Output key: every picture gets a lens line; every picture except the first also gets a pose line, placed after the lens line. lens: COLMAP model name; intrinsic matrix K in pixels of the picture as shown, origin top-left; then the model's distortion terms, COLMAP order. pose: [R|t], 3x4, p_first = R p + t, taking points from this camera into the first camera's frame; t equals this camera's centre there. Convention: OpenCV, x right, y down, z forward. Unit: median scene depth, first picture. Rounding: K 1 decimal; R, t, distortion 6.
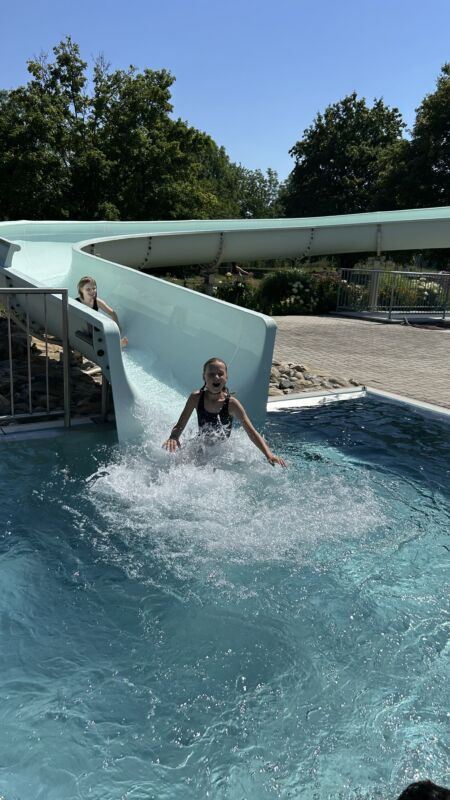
lens RADIAL K [[615.6, 0, 225.0], [0, 615.6, 400.0], [0, 0, 1]] dist [-0.000018, 0.002521]
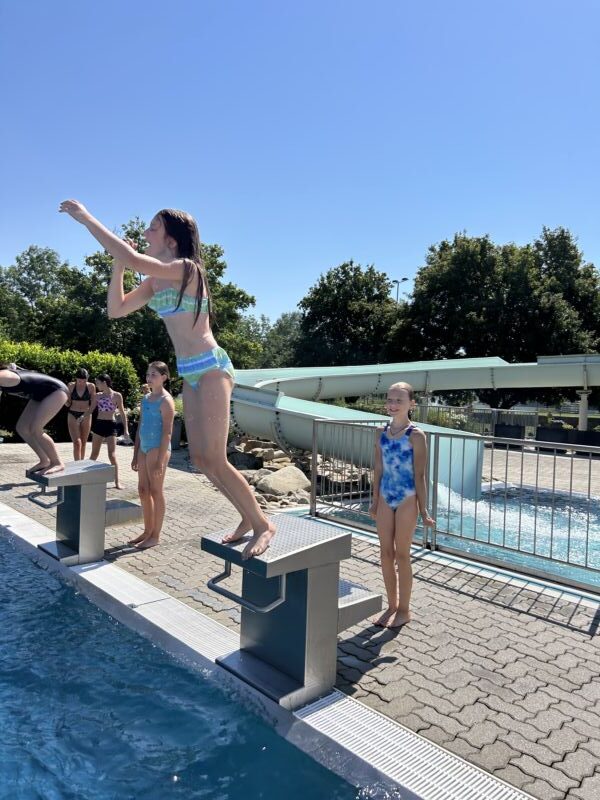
lens RADIAL K [[605.0, 0, 300.0], [0, 605.0, 400.0], [0, 0, 1]] dist [0.059312, -0.116949]
pose [[0.987359, -0.007628, 0.158315, -0.082582], [0.041156, 0.976920, -0.209604, 0.014760], [-0.153062, 0.213470, 0.964885, -0.077060]]
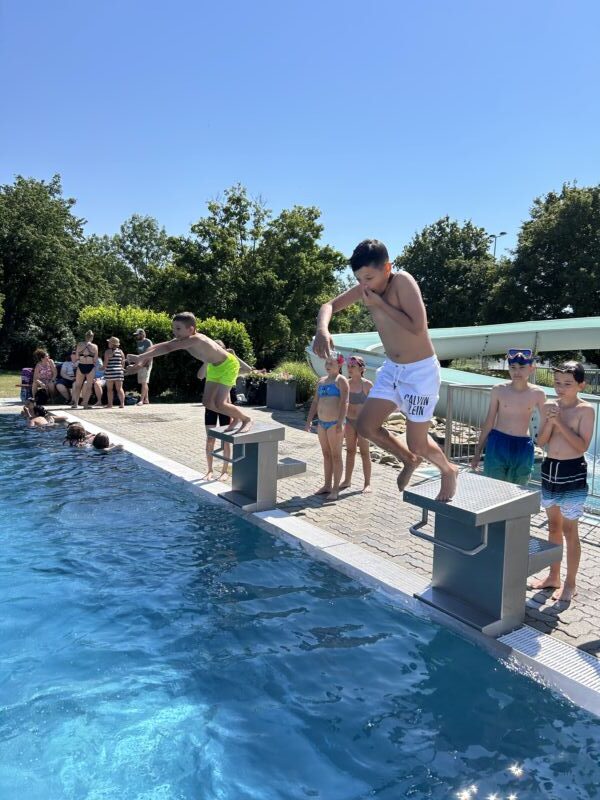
lens RADIAL K [[605.0, 0, 300.0], [0, 605.0, 400.0], [0, 0, 1]] dist [0.059312, -0.116949]
pose [[0.999766, -0.013552, 0.016863, -0.097601], [0.015934, 0.988518, -0.150261, 0.015088], [-0.014633, 0.150494, 0.988503, -0.086213]]
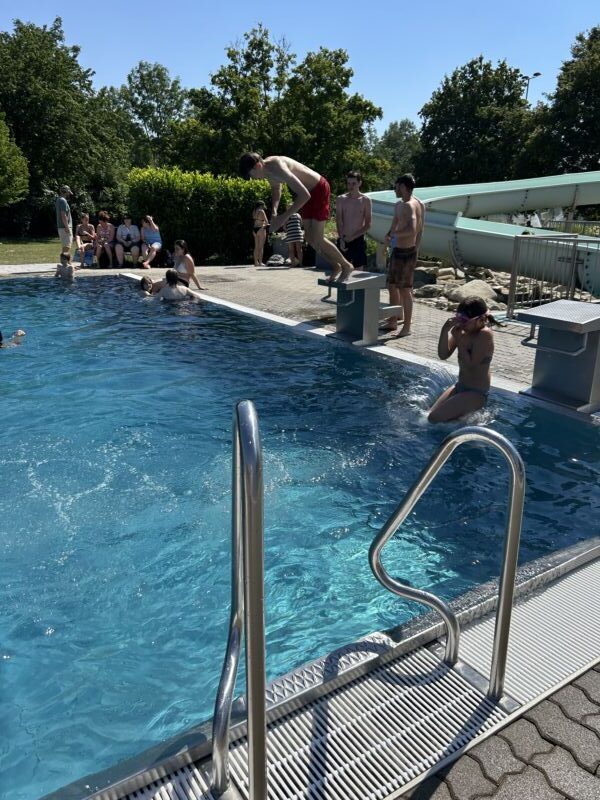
lens RADIAL K [[611.0, 0, 314.2], [0, 611.0, 392.3], [0, 0, 1]] dist [0.037648, -0.044782]
pose [[0.999238, -0.037905, 0.009316, -0.117985], [0.037355, 0.997871, 0.053454, 0.021472], [-0.011323, -0.053065, 0.998527, -0.109301]]
